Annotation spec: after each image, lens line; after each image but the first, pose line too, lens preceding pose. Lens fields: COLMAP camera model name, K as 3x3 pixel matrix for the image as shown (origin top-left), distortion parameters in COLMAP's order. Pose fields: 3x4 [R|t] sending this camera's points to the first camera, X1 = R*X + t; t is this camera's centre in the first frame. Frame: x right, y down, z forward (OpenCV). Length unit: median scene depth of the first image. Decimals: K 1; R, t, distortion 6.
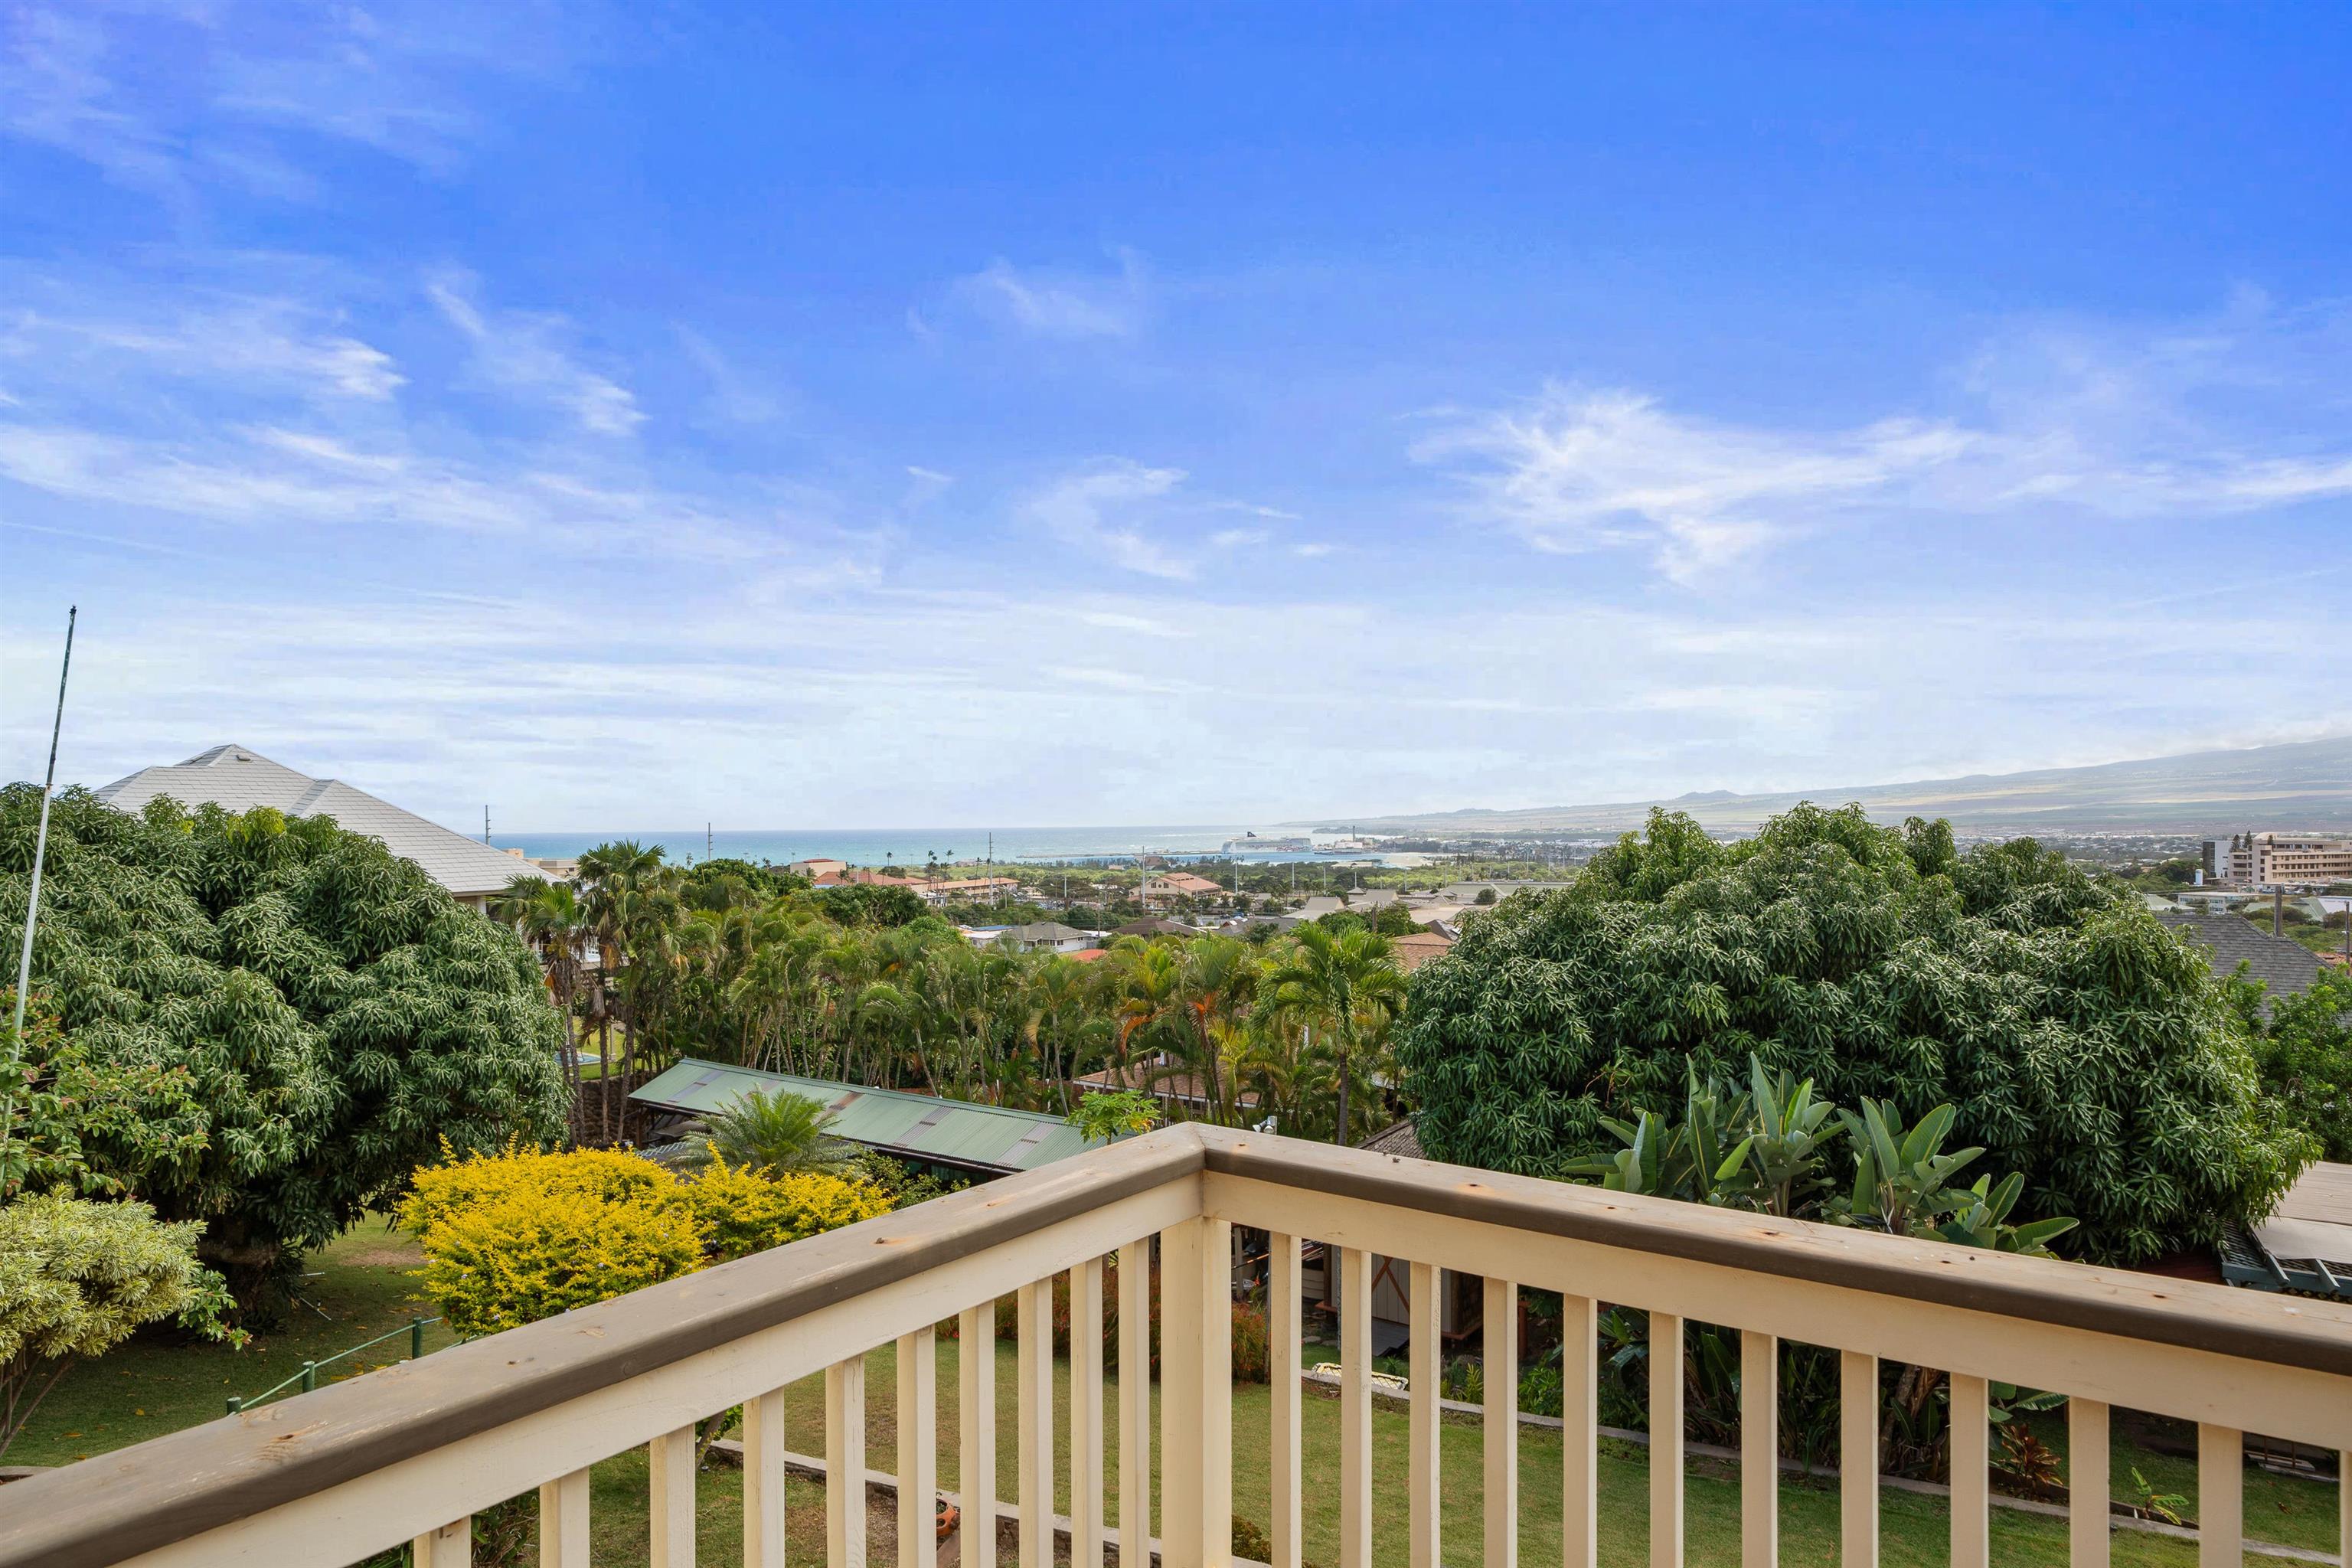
lens RADIAL K [[1525.1, 0, 1176.0], [0, 1525.1, 784.0], [0, 0, 1]] dist [0.020055, 0.002962]
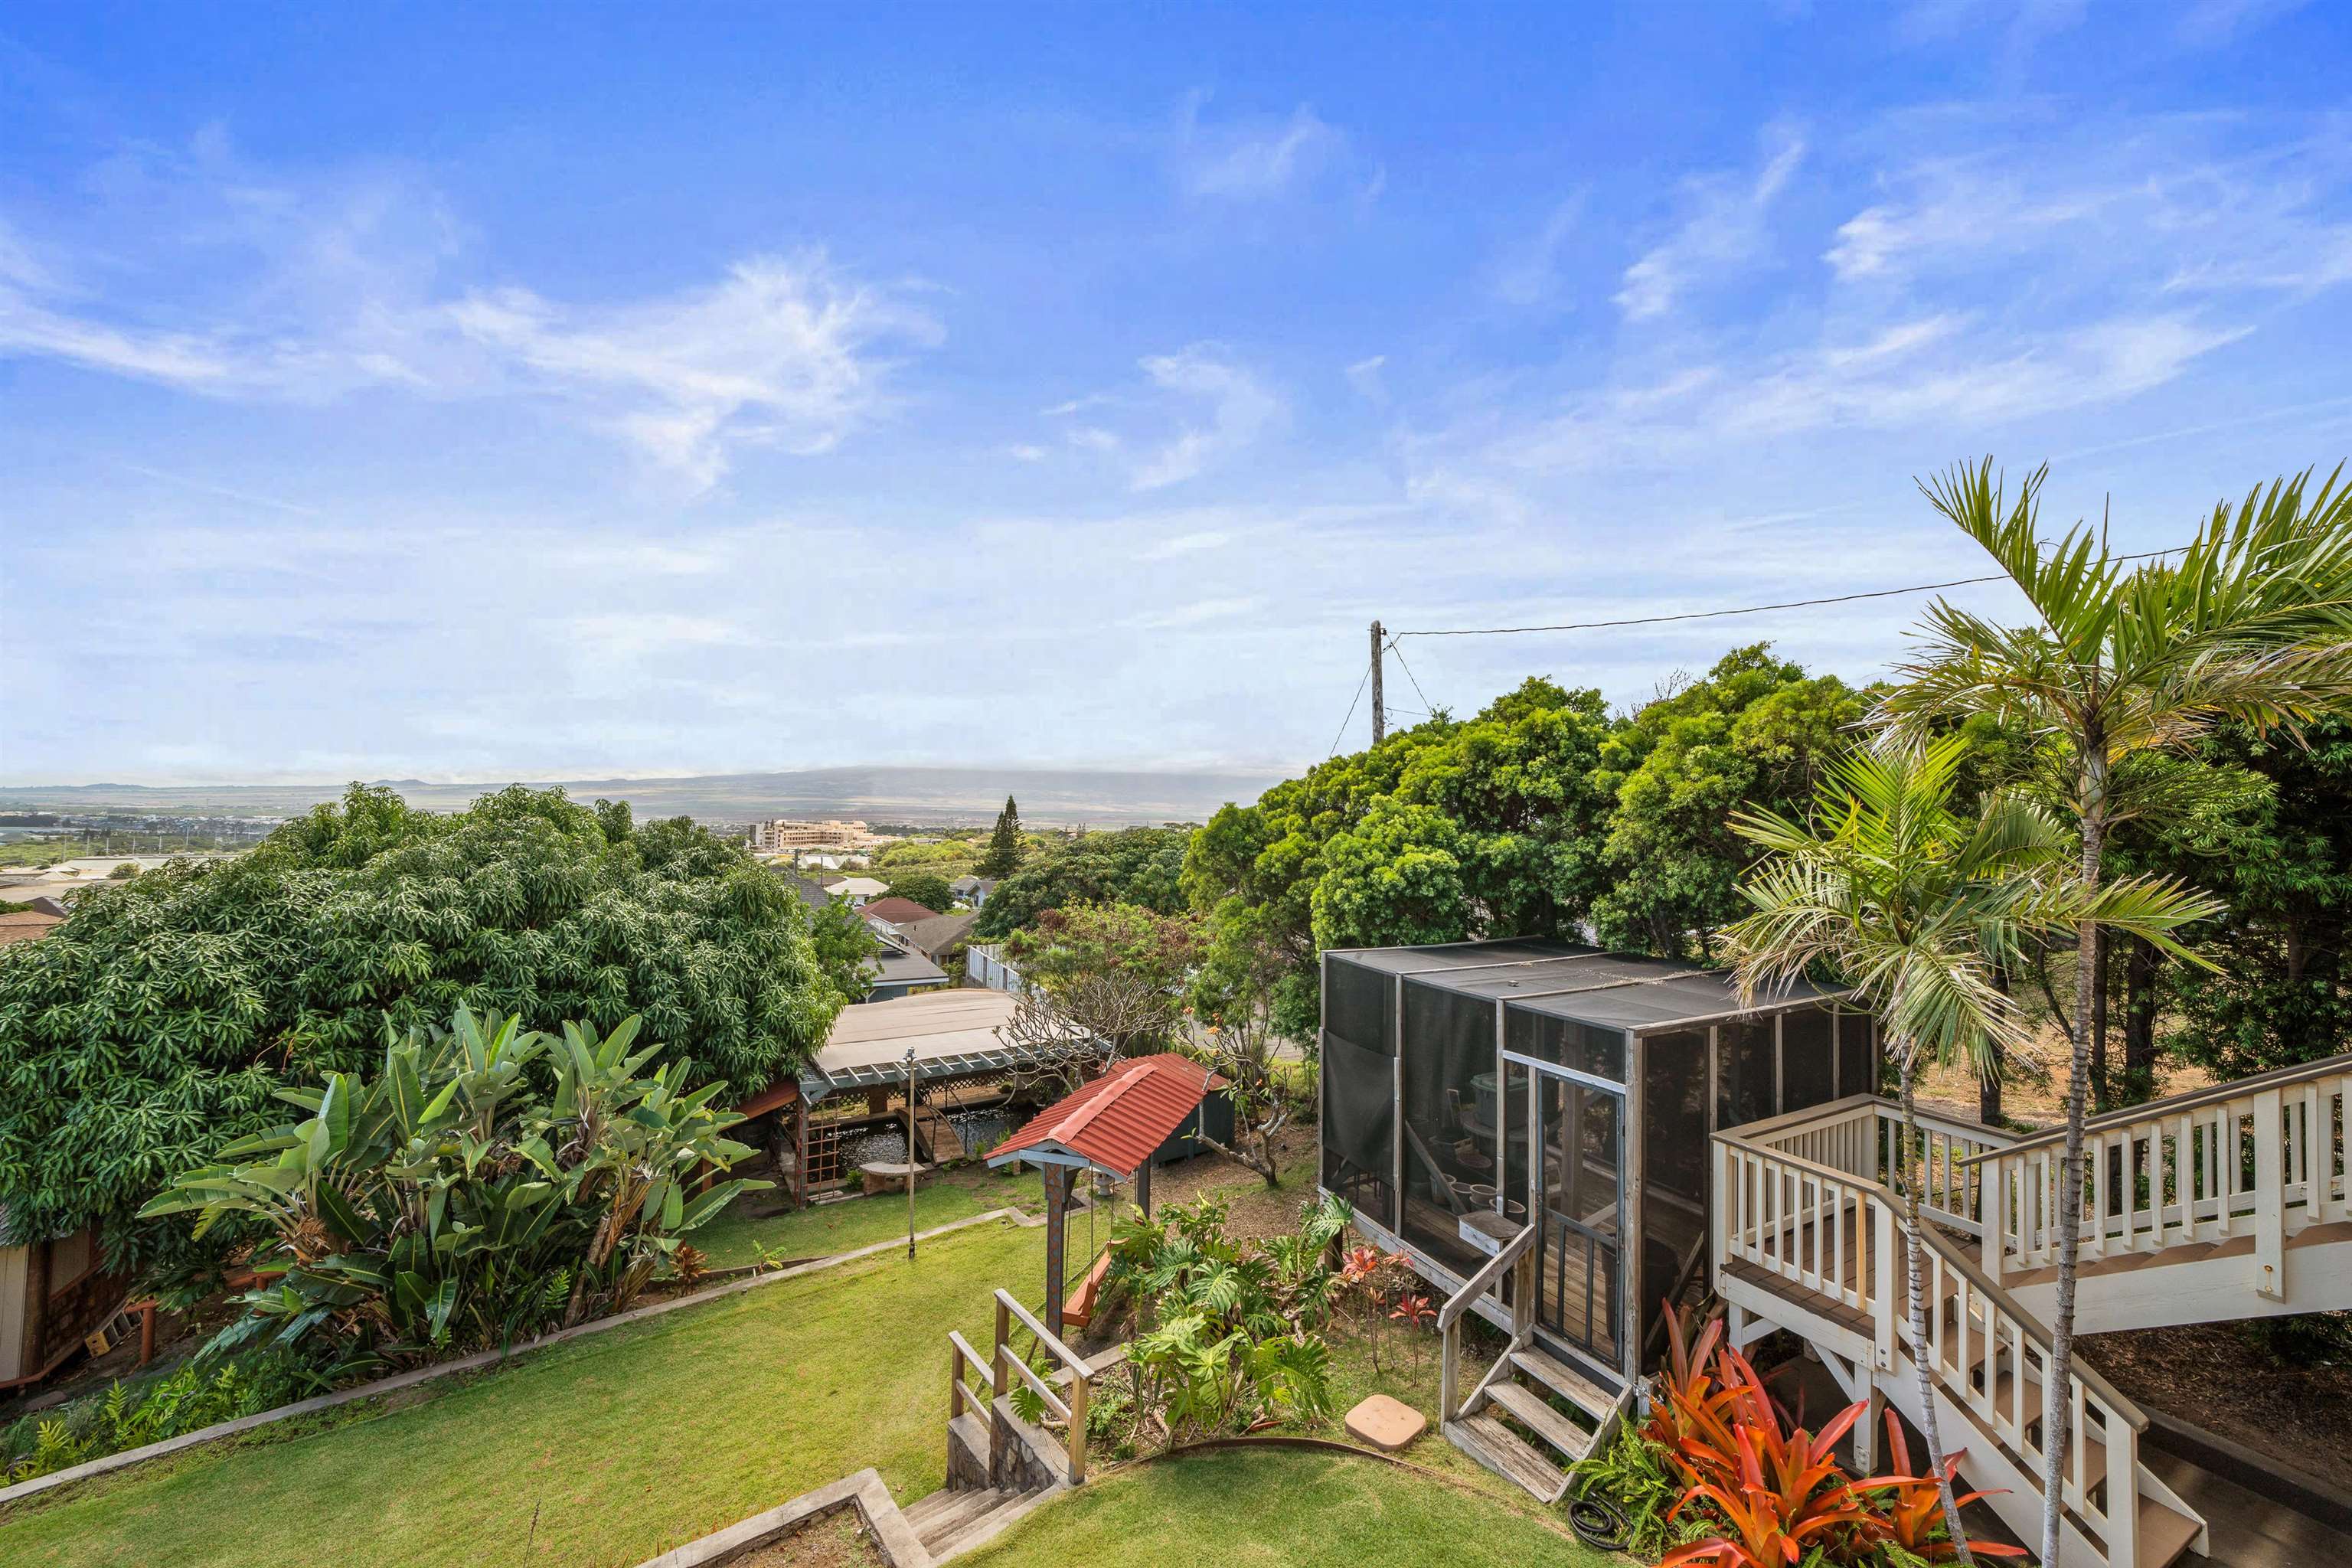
lens RADIAL K [[851.3, 0, 1176.0], [0, 851.3, 784.0], [0, 0, 1]] dist [-0.034525, 0.003872]
pose [[0.428846, 0.055852, 0.901649, 0.041761], [-0.036593, 0.998342, -0.044437, 0.024575], [-0.902636, -0.013938, 0.430179, 0.258198]]
